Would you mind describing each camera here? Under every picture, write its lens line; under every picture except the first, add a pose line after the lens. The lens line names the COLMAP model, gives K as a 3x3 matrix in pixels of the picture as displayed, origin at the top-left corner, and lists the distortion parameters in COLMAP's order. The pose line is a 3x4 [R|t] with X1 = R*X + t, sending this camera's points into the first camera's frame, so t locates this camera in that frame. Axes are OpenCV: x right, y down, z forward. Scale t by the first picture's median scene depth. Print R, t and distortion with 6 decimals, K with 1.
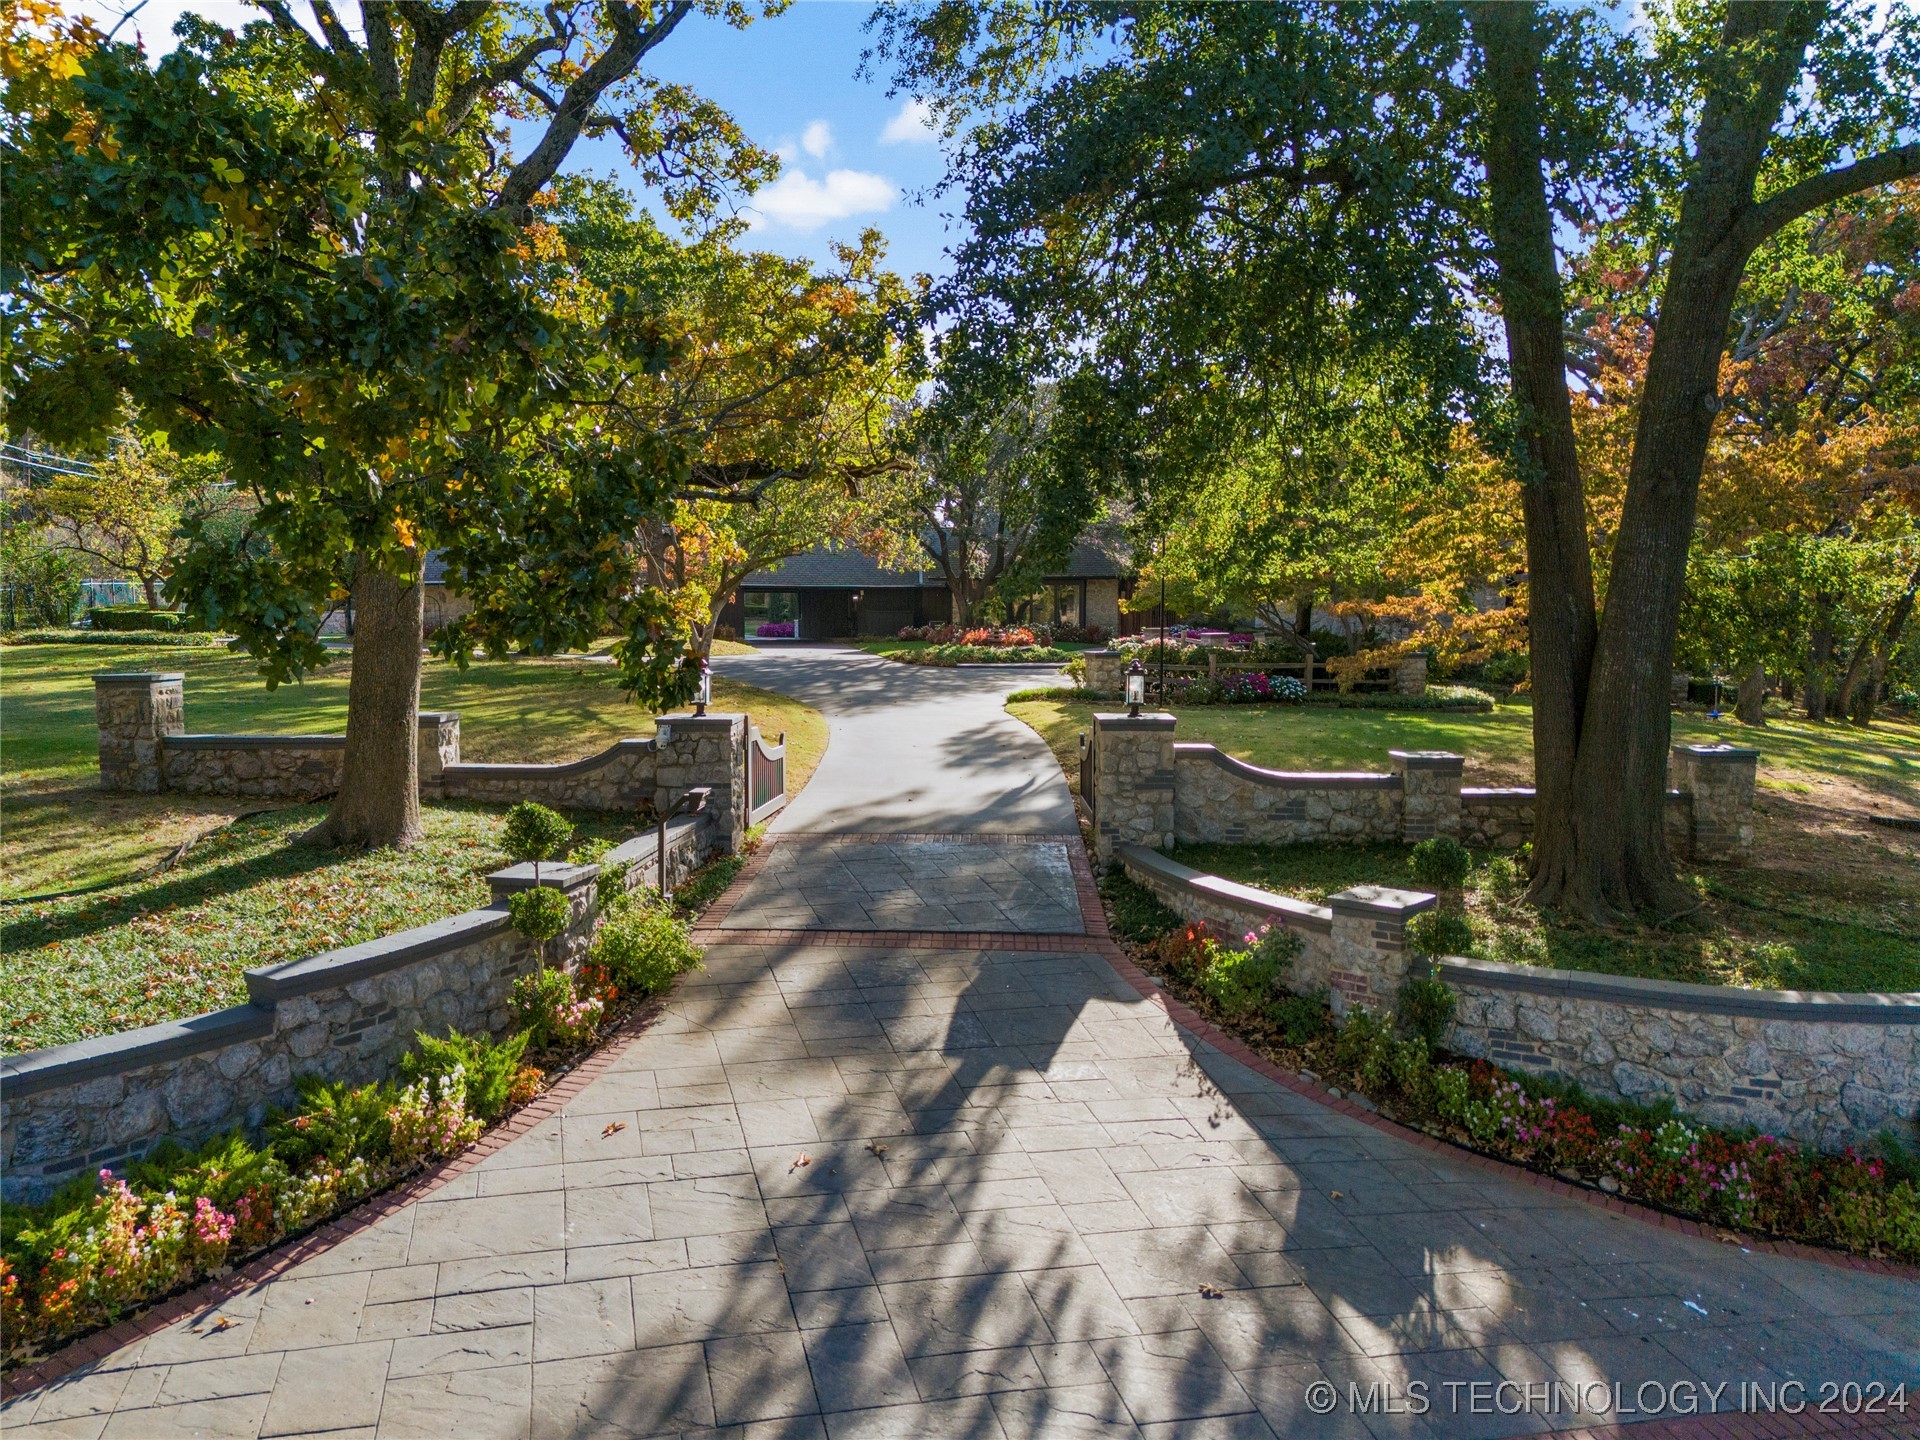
lens RADIAL K [[1438.1, 0, 960.0], [0, 1438.1, 720.0], [0, 0, 1]] dist [0.048419, 0.001349]
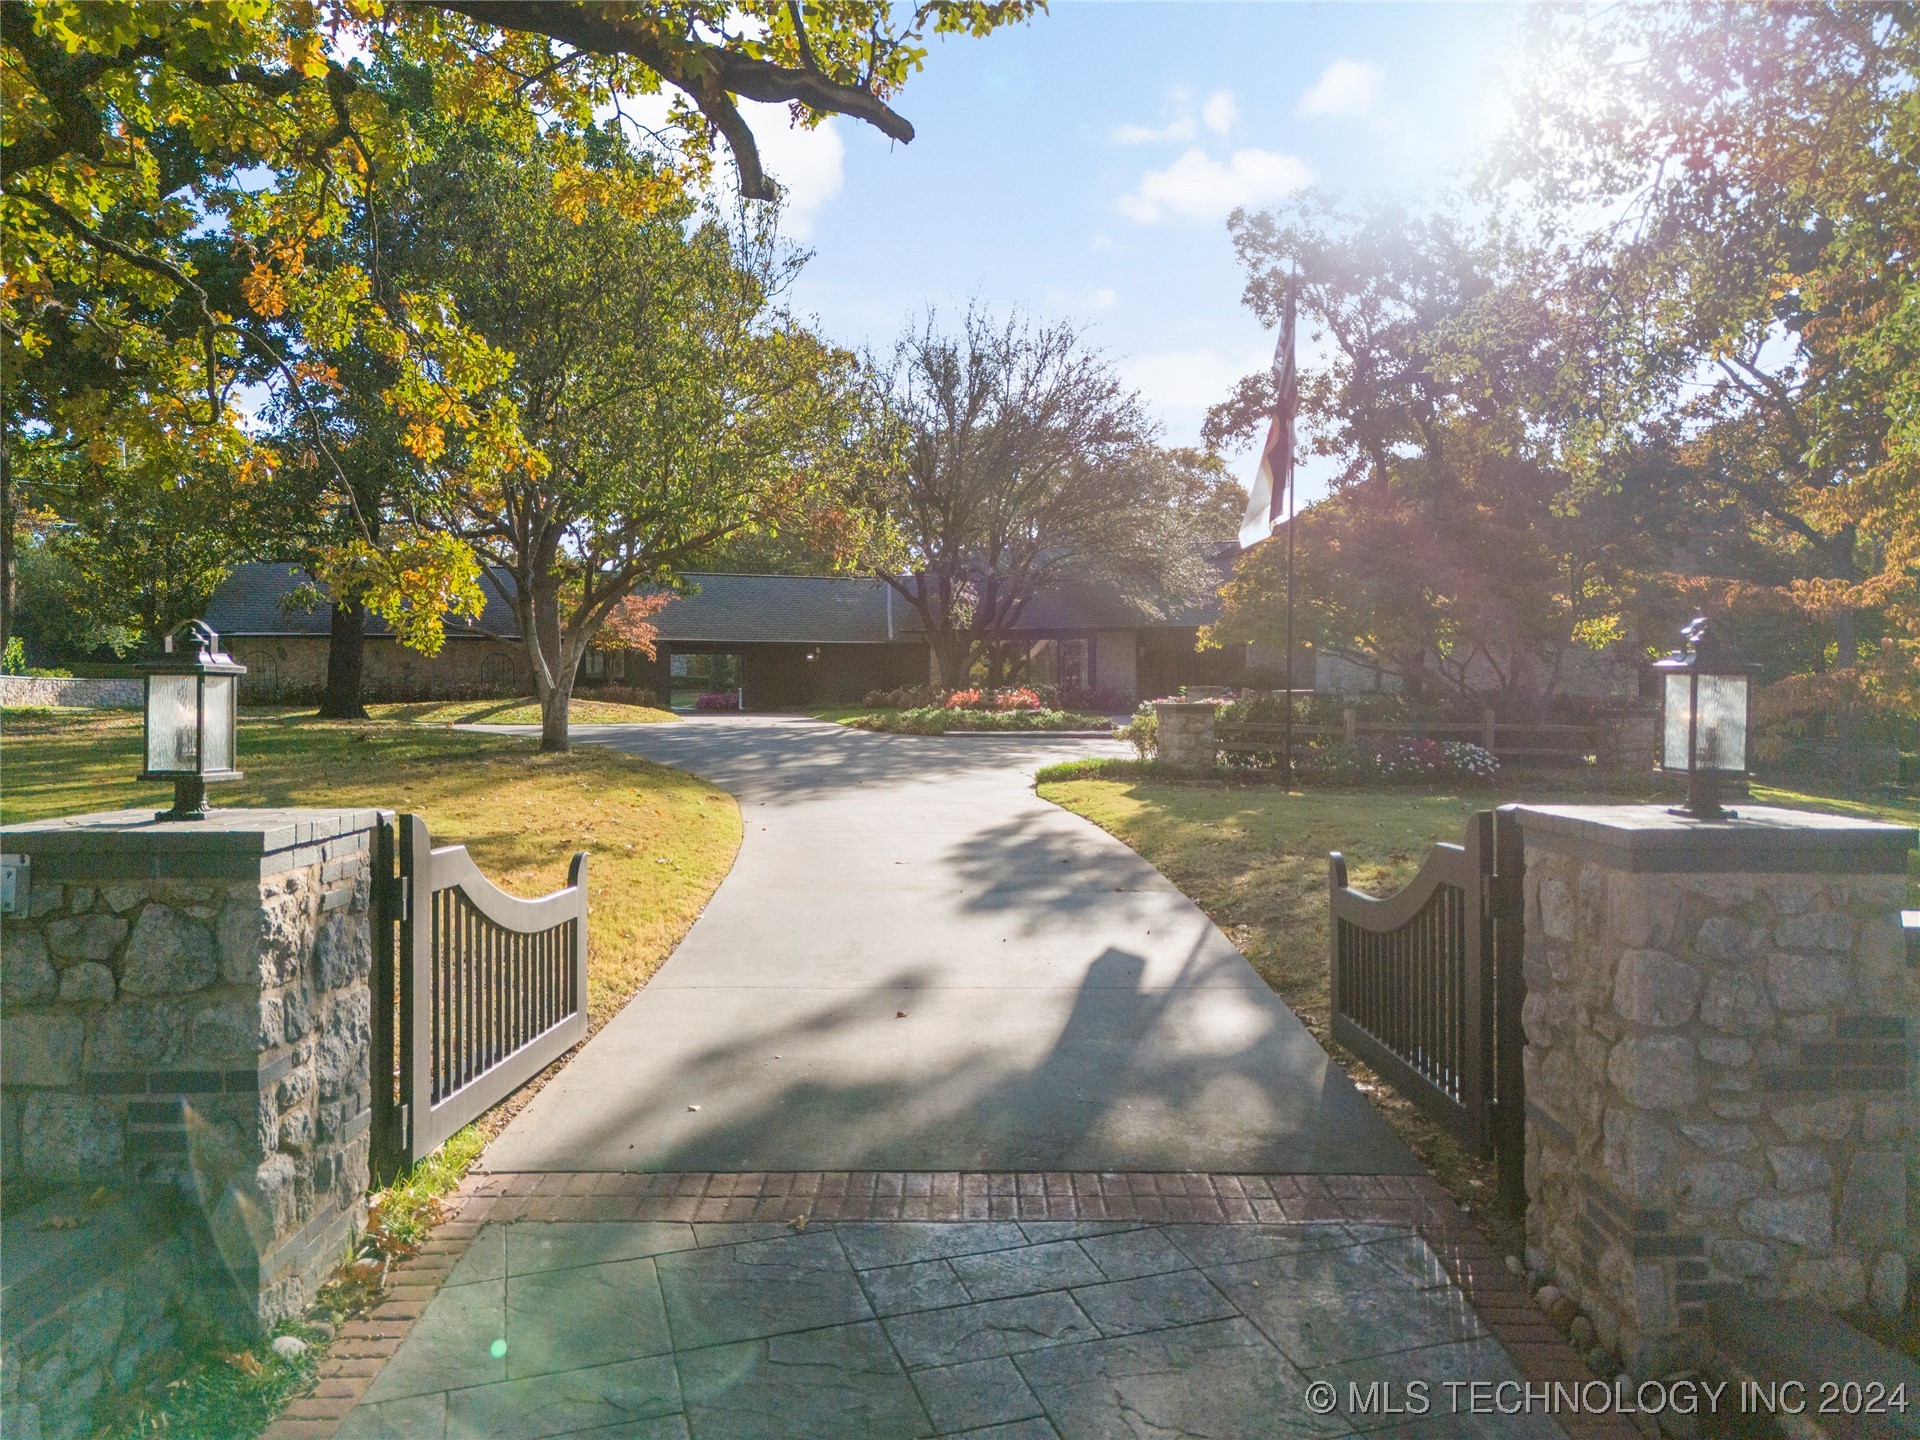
lens RADIAL K [[1438.1, 0, 960.0], [0, 1438.1, 720.0], [0, 0, 1]] dist [0.048419, 0.001349]
pose [[0.999656, 0.000536, 0.026207, -0.017343], [0.001000, 0.998283, -0.058559, -0.002495], [-0.026194, 0.058565, 0.997940, 0.354478]]
